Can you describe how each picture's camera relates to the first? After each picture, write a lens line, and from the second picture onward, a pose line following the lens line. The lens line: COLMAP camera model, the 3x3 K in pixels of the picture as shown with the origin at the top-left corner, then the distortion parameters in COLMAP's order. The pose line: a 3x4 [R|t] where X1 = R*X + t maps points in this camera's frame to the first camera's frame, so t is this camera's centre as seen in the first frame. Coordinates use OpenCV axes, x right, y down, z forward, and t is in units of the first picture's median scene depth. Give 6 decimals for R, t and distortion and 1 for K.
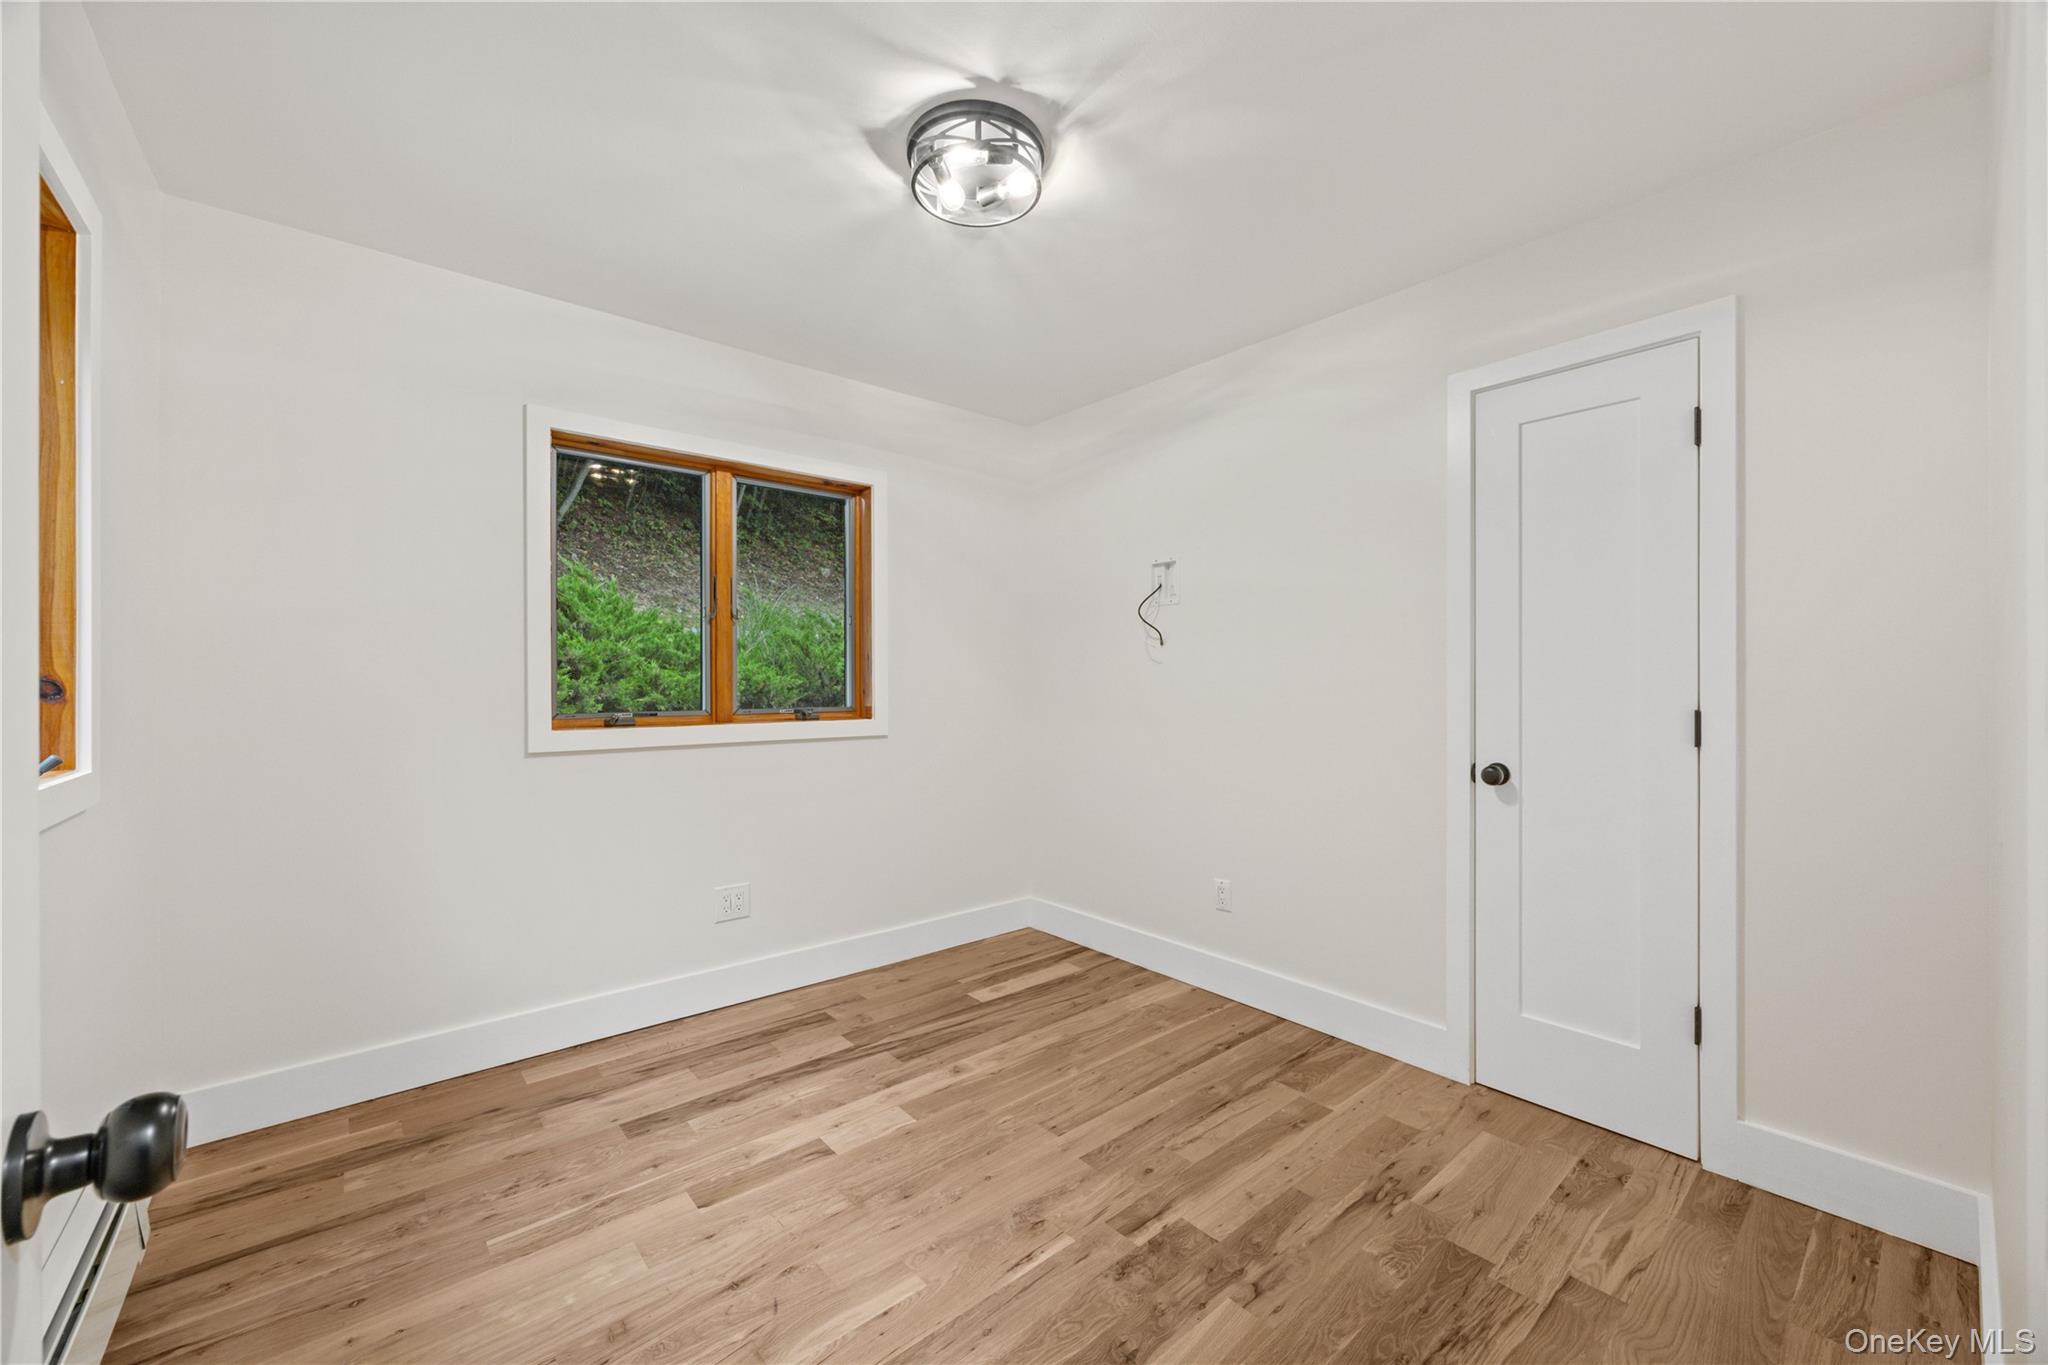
lens RADIAL K [[791.8, 0, 1024.0], [0, 791.8, 682.5], [0, 0, 1]] dist [0.000270, 0.003580]
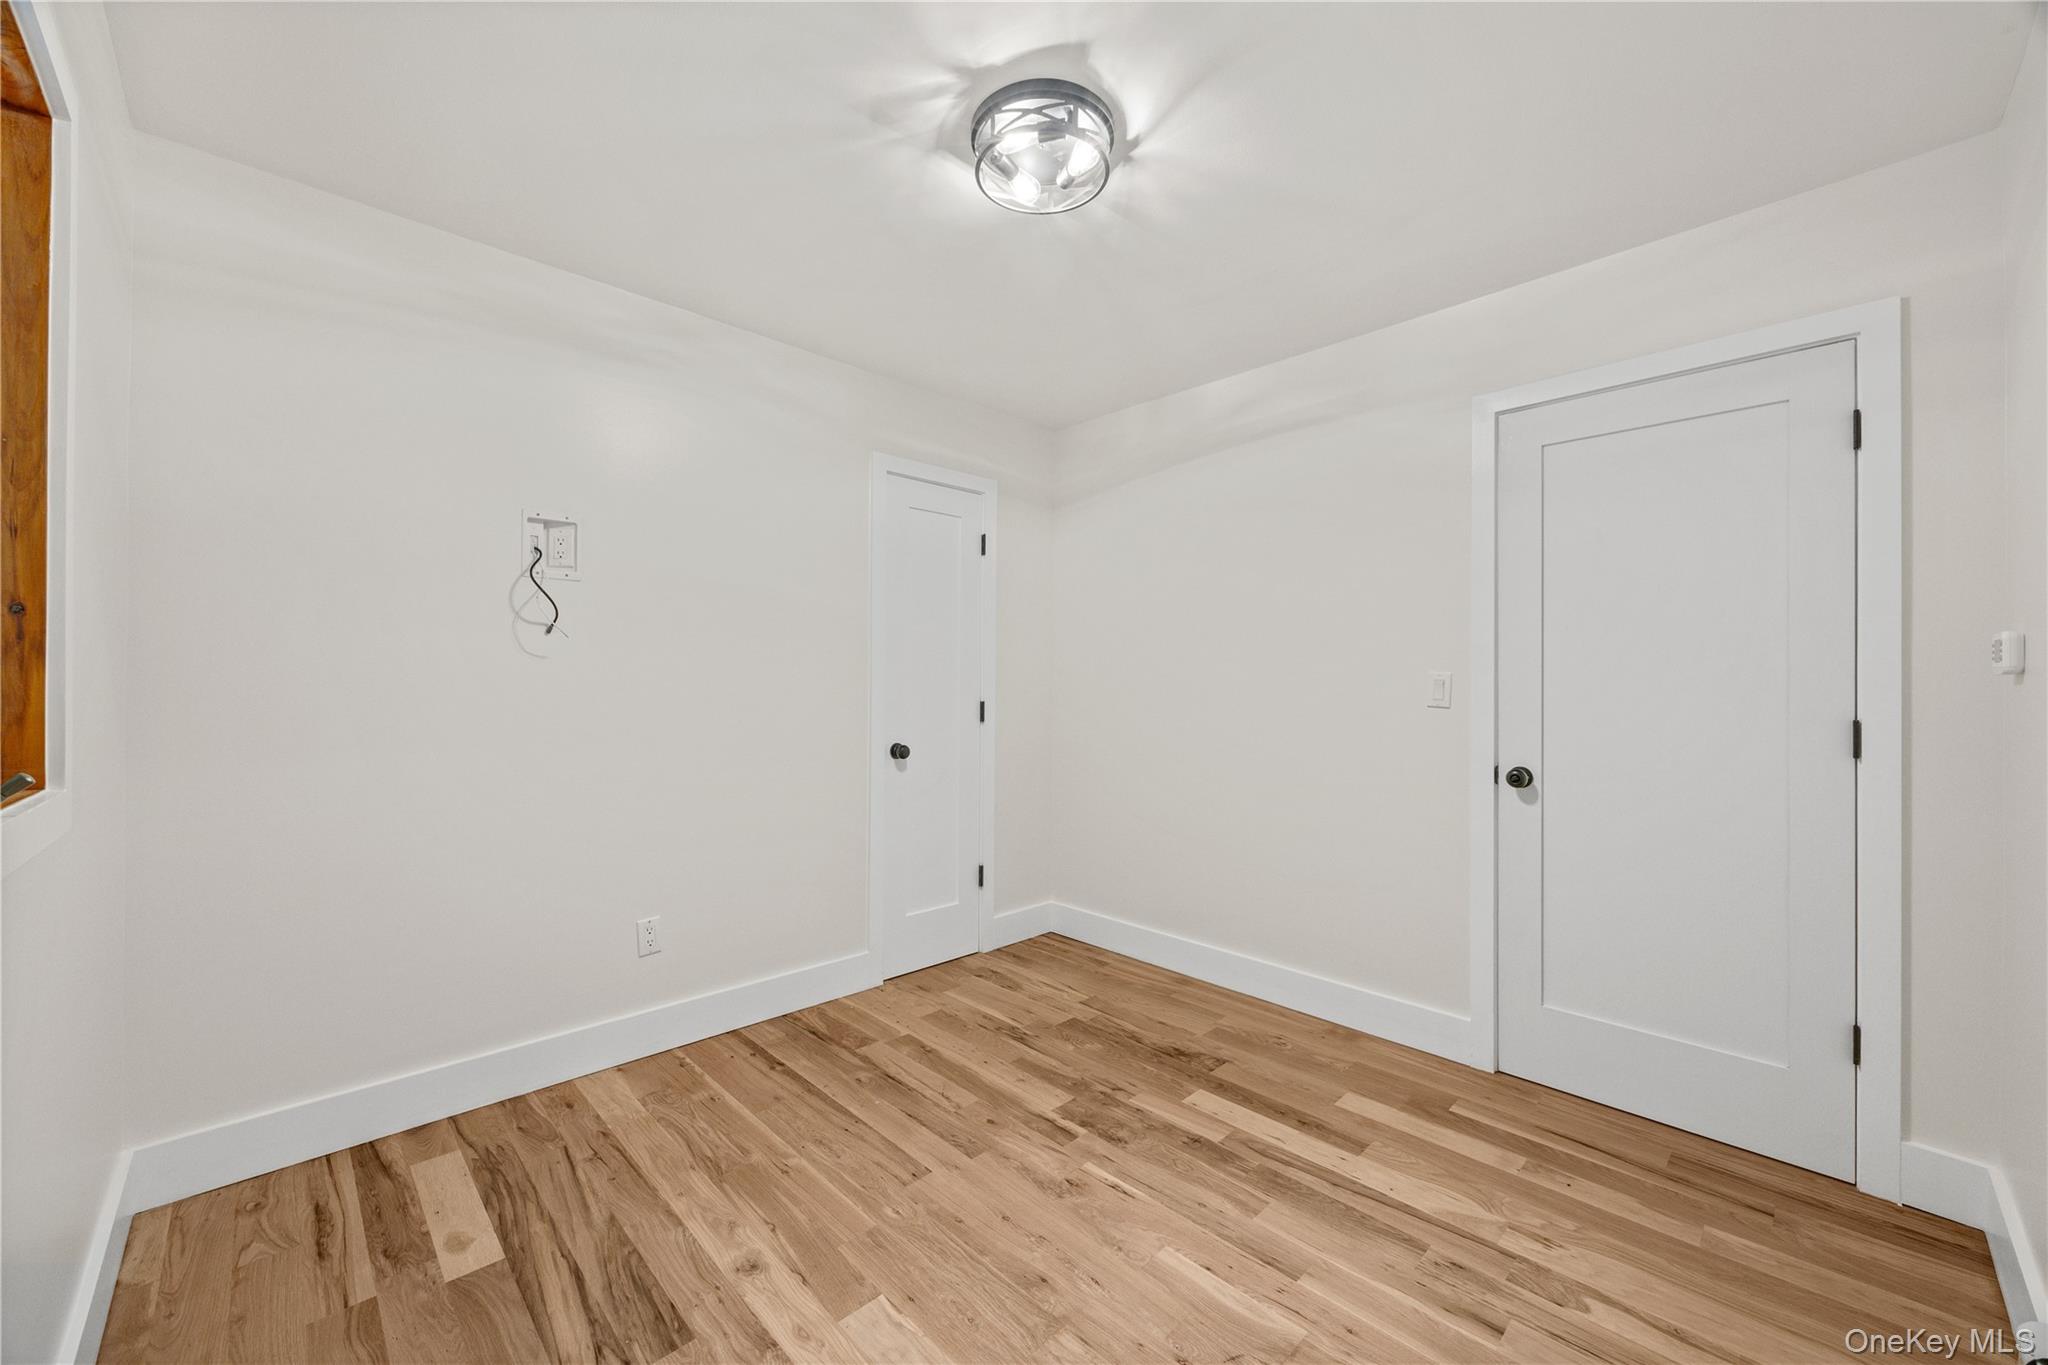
lens RADIAL K [[791.8, 0, 1024.0], [0, 791.8, 682.5], [0, 0, 1]] dist [0.000270, 0.003580]
pose [[-0.066974, 0.006594, 0.997733, -0.820383], [-0.006682, 0.999953, -0.007057, 0.003277], [-0.997732, -0.007140, -0.066927, 0.877195]]
